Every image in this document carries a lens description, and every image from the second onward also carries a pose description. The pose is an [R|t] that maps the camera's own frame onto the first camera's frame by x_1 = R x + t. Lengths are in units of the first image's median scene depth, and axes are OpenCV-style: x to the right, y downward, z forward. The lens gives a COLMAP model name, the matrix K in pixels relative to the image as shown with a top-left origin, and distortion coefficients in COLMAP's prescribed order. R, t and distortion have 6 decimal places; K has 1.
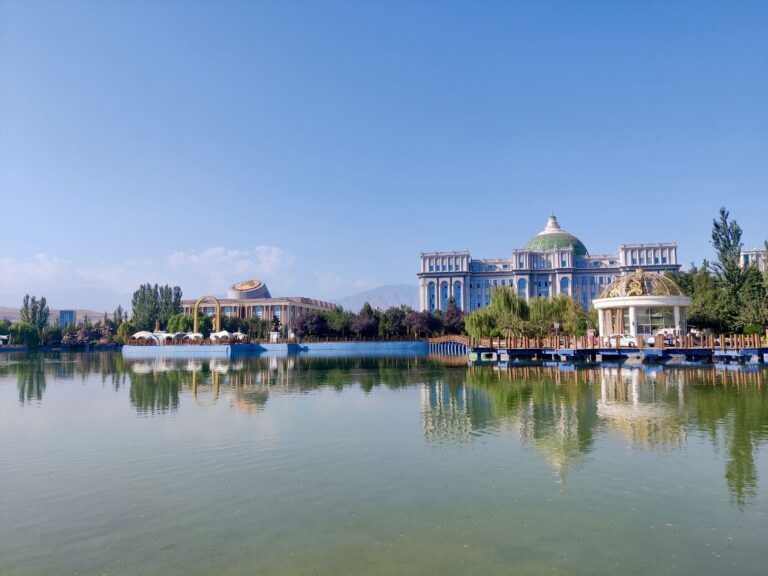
lens RADIAL K [[590.2, 0, 382.6], [0, 590.2, 288.4], [0, 0, 1]] dist [0.033661, -0.013973]
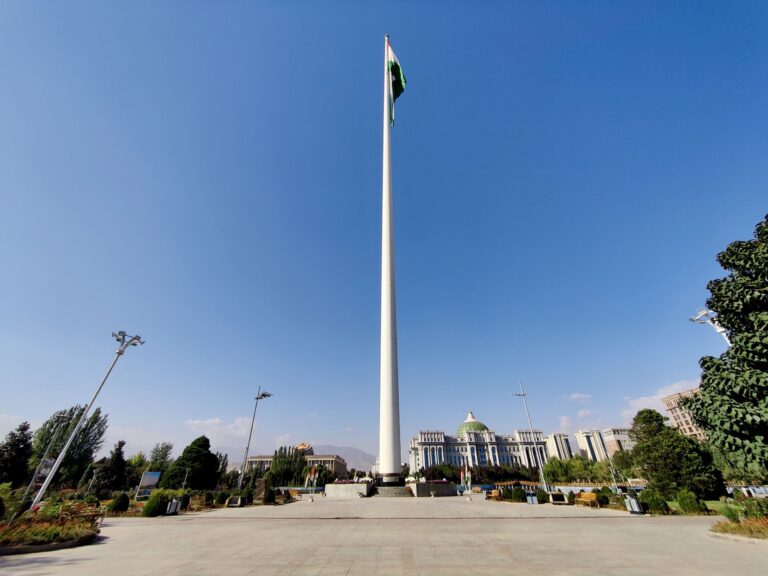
lens RADIAL K [[318.7, 0, 385.5], [0, 318.7, 289.5], [0, 0, 1]] dist [0.011953, -0.000058]
pose [[0.978084, 0.110501, 0.176468, -0.283755], [-0.020719, 0.894996, -0.445593, -0.005660], [-0.207176, 0.432172, 0.877671, -0.092324]]
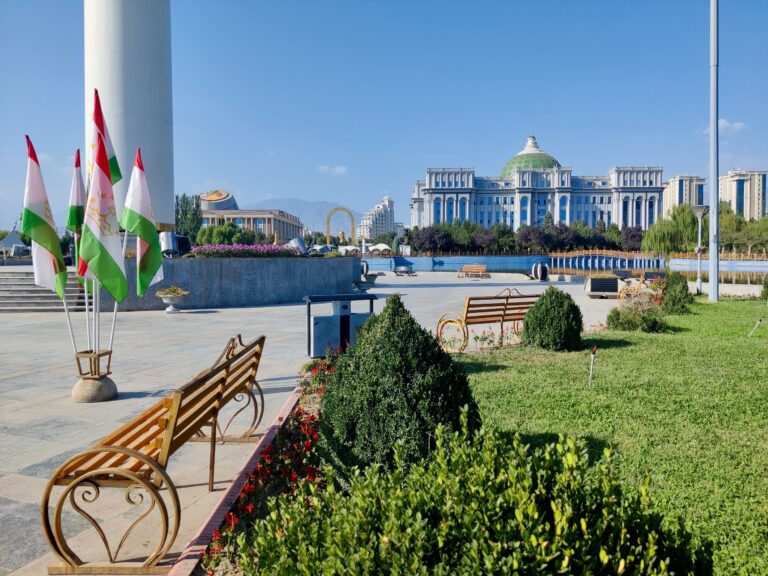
lens RADIAL K [[590.2, 0, 387.1], [0, 590.2, 284.8], [0, 0, 1]] dist [0.033661, -0.013973]
pose [[0.977854, -0.005216, 0.209223, -0.217566], [-0.023494, 0.990634, 0.134505, 0.002852], [-0.207965, -0.136442, 0.968573, 0.014930]]
